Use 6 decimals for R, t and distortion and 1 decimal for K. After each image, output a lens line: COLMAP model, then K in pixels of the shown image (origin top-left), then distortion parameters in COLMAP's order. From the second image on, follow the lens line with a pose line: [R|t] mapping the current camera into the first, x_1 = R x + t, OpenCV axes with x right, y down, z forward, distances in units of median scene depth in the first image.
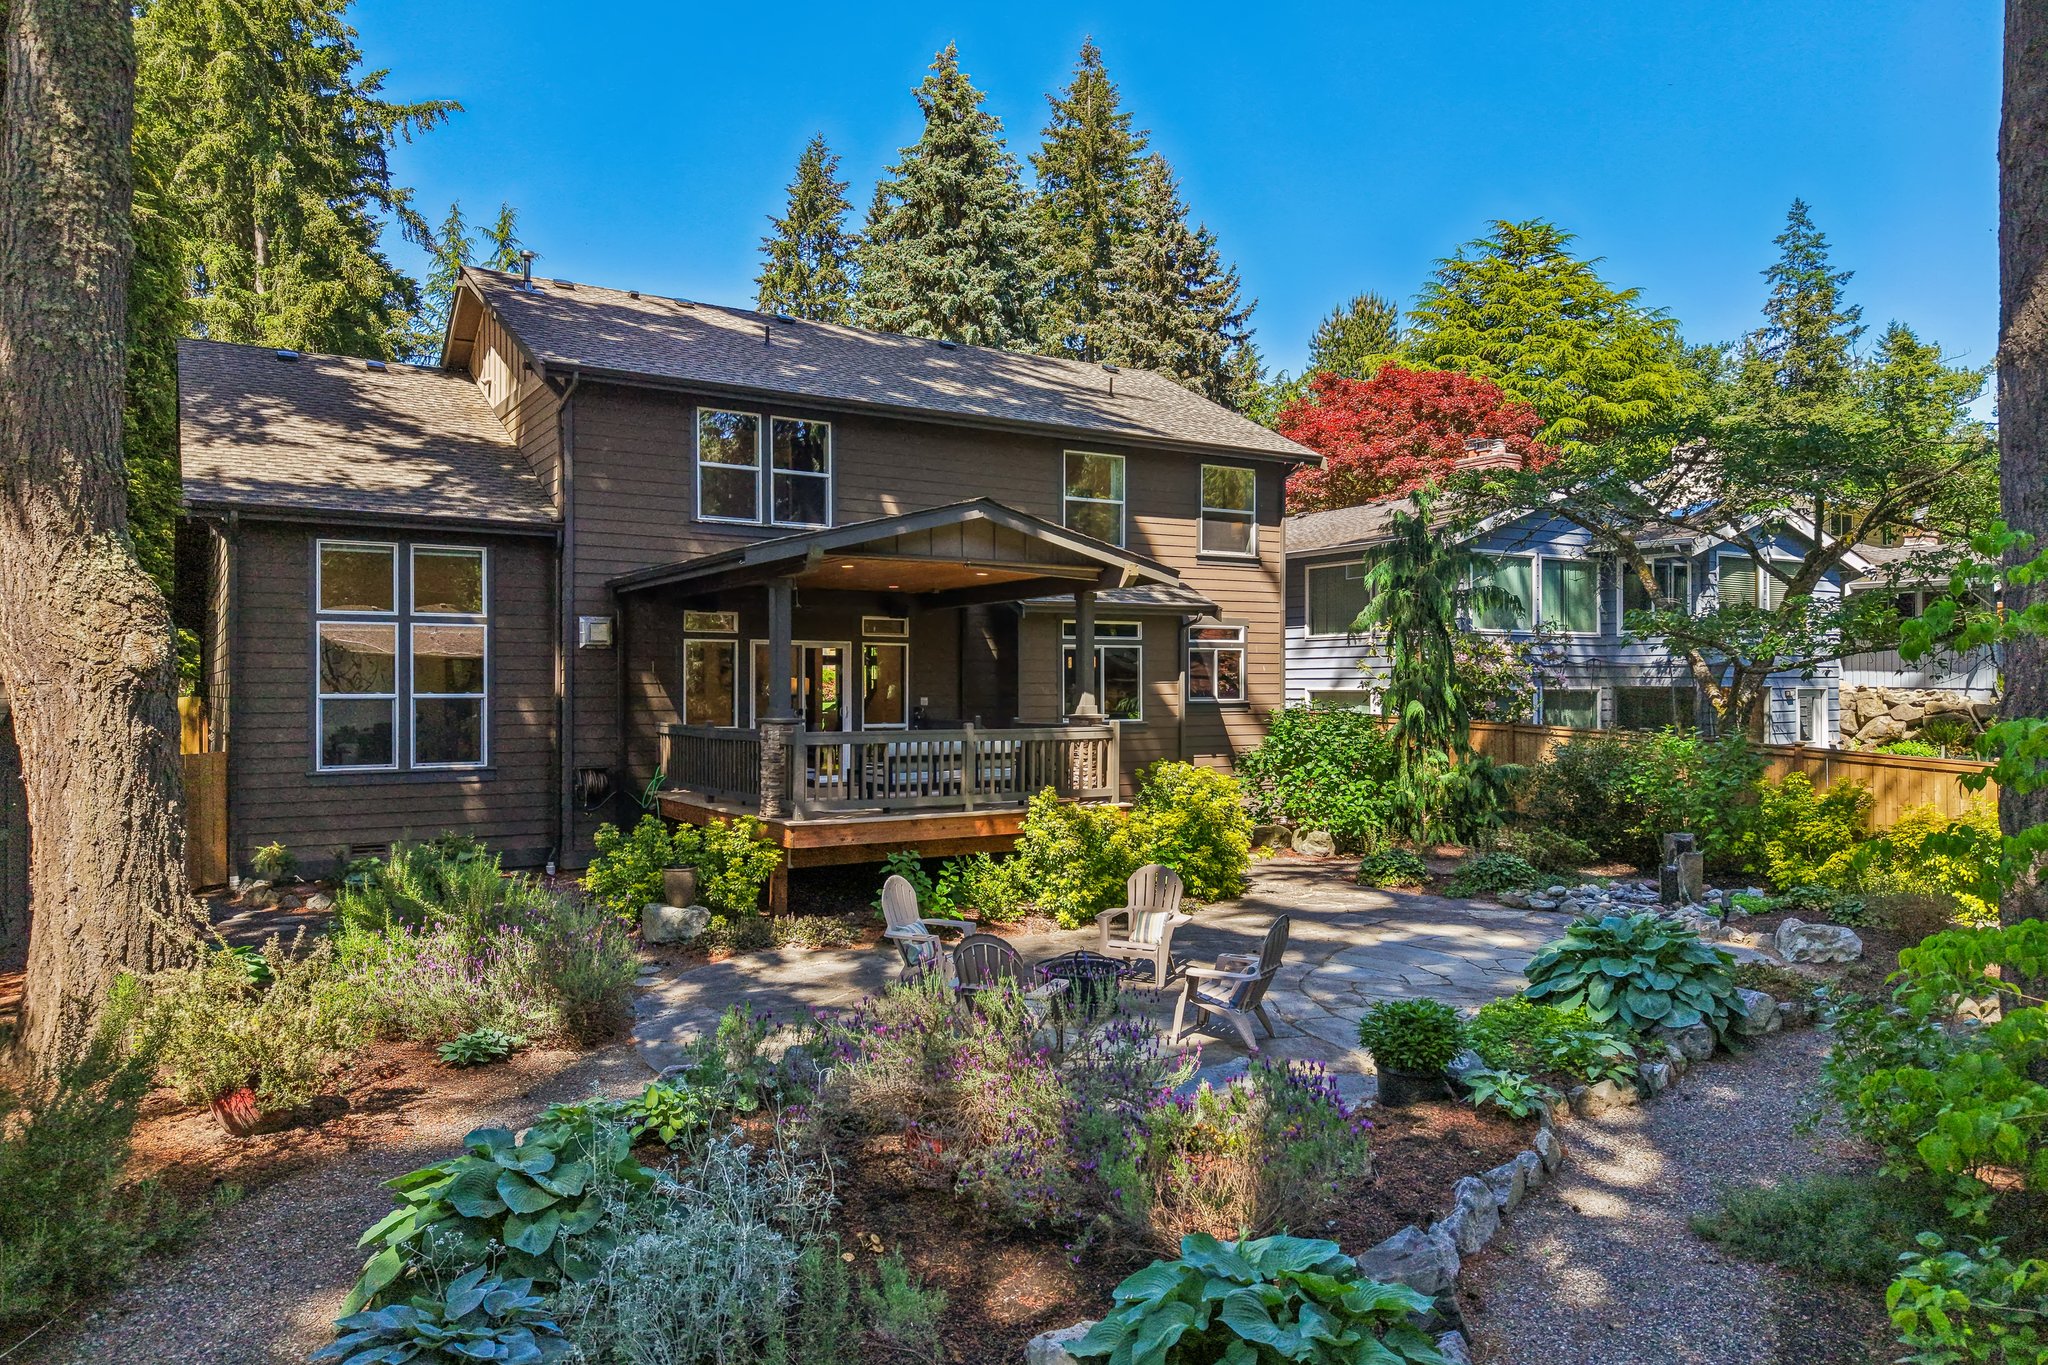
lens RADIAL K [[1384.6, 0, 1001.8], [0, 1384.6, 692.1], [0, 0, 1]] dist [0.010981, -0.010424]
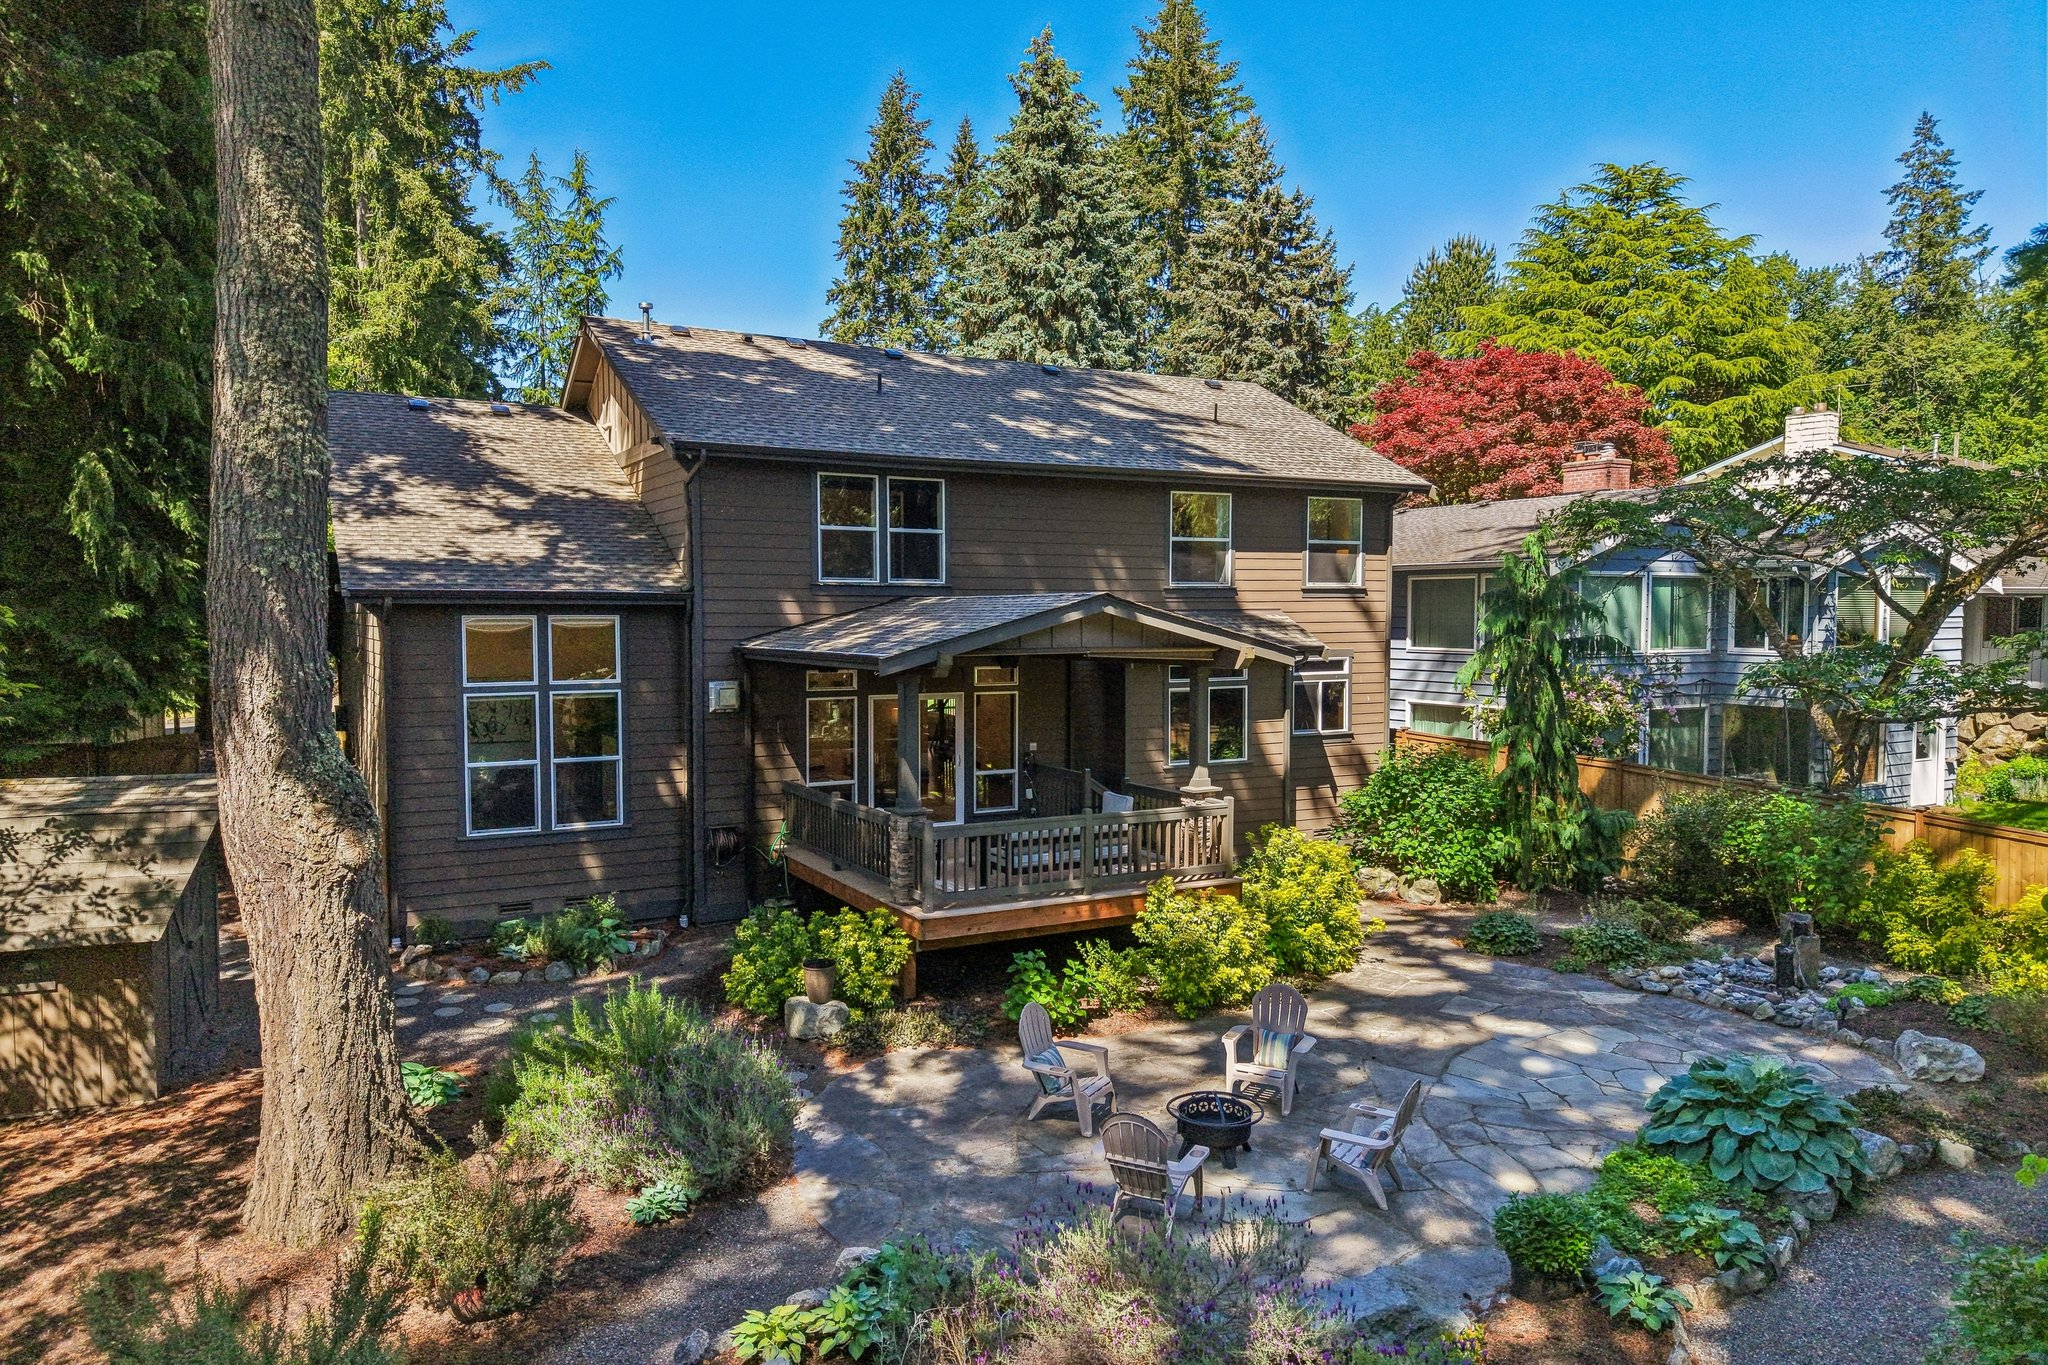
lens RADIAL K [[1384.6, 0, 1001.3], [0, 1384.6, 694.5], [0, 0, 1]] dist [0.010981, -0.010424]
pose [[0.998515, 0.003181, -0.054389, -0.022871], [0.000029, 0.998264, 0.058901, -0.084311], [0.054482, -0.058815, 0.996781, -0.016522]]
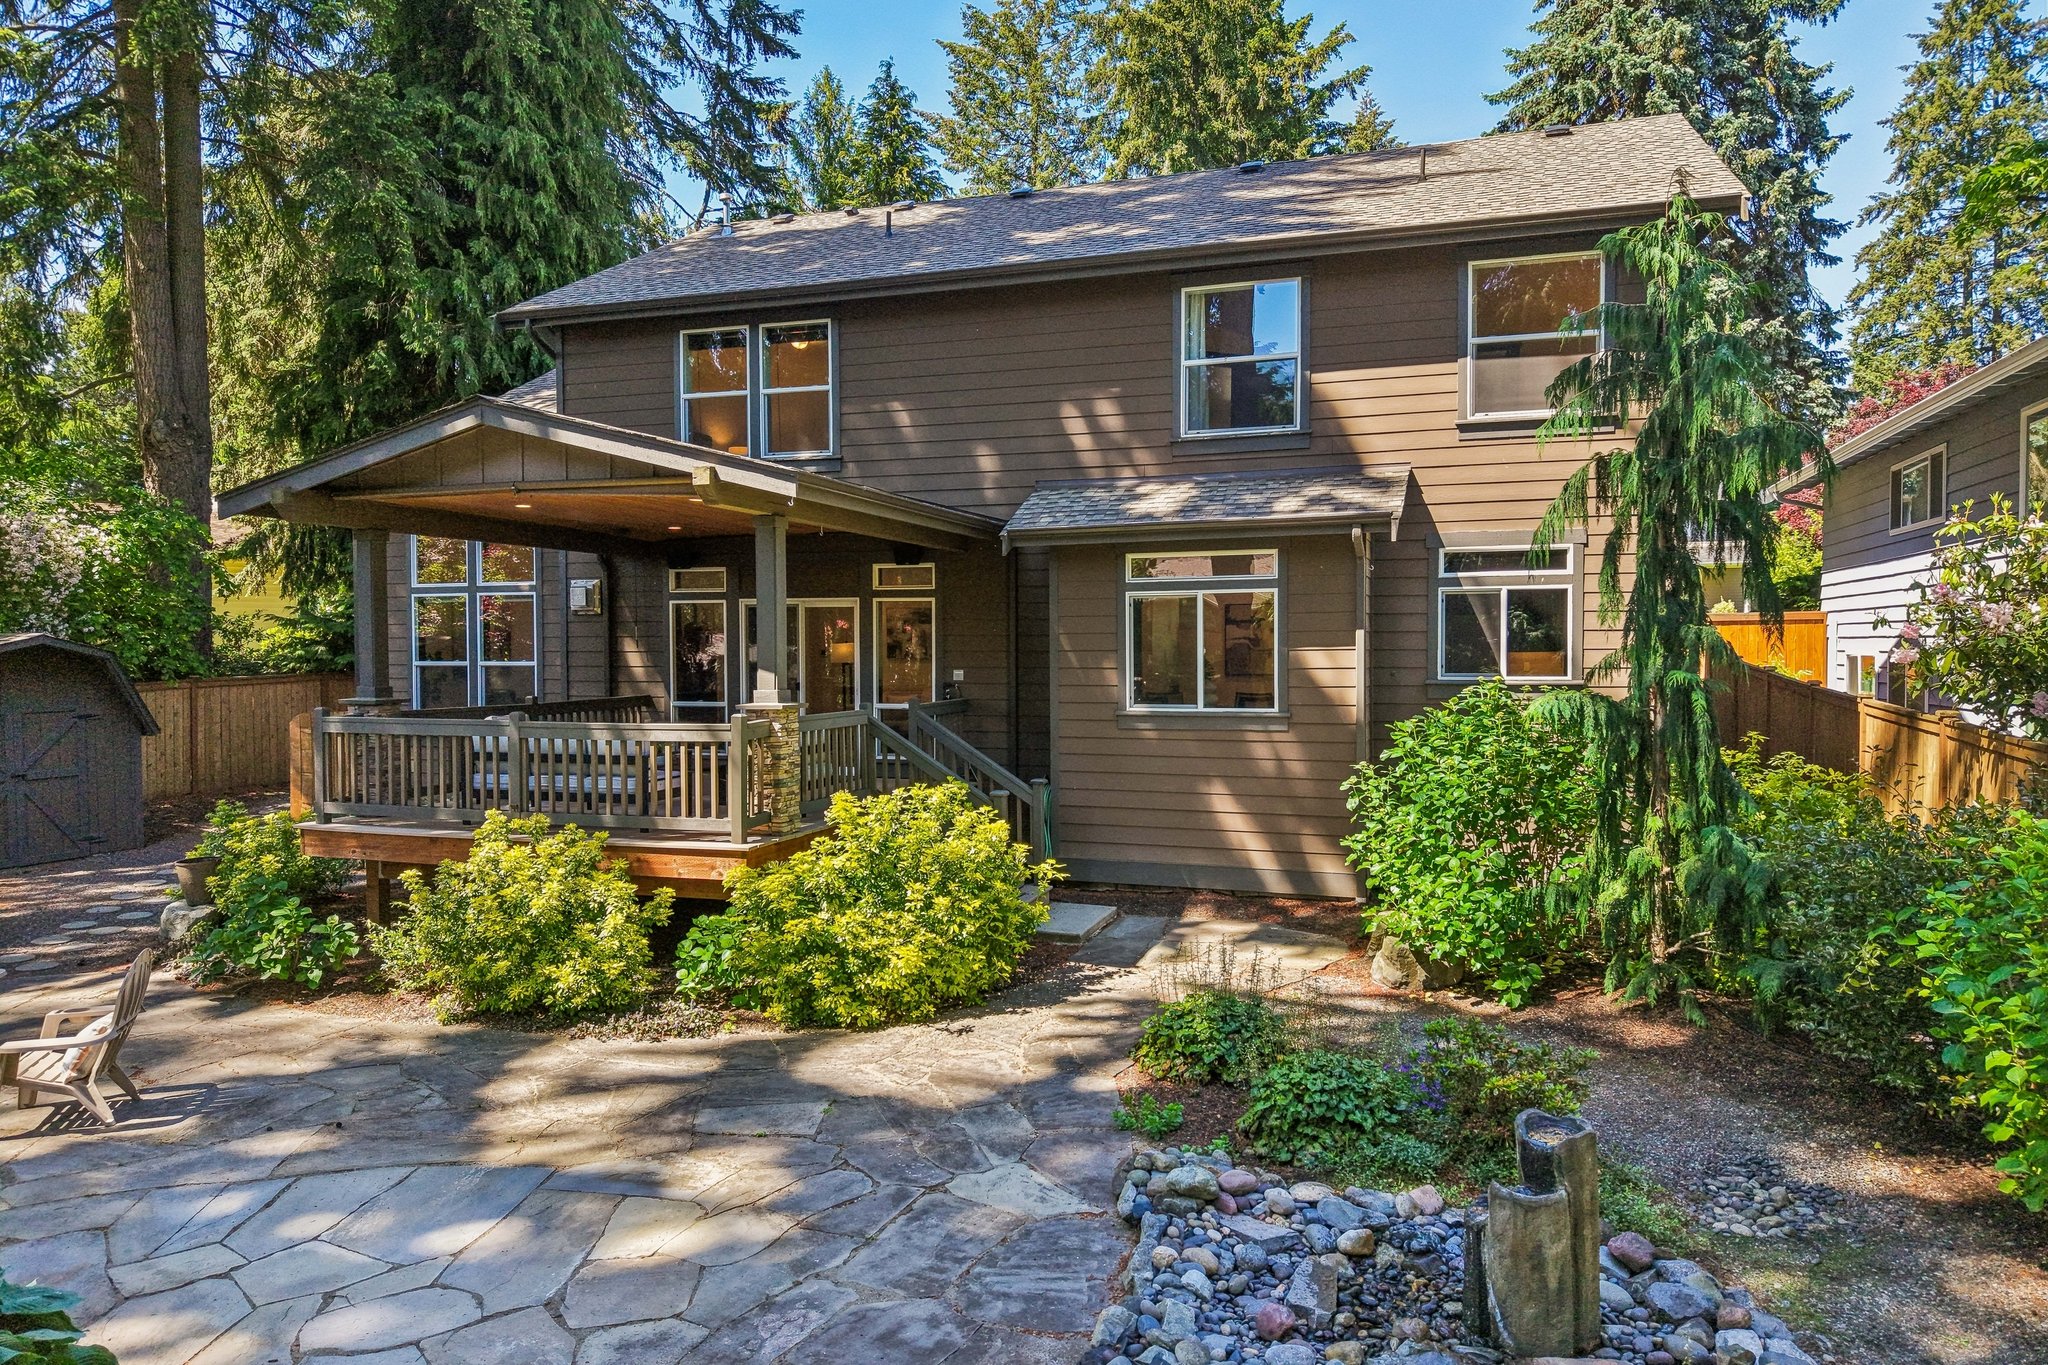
lens RADIAL K [[1384.6, 0, 1022.2], [0, 1384.6, 693.2], [0, 0, 1]] dist [0.010981, -0.010424]
pose [[0.629127, 0.027583, -0.776813, 0.487872], [0.000810, 0.999346, 0.036141, -0.009387], [0.777302, -0.023367, 0.628693, 0.513563]]
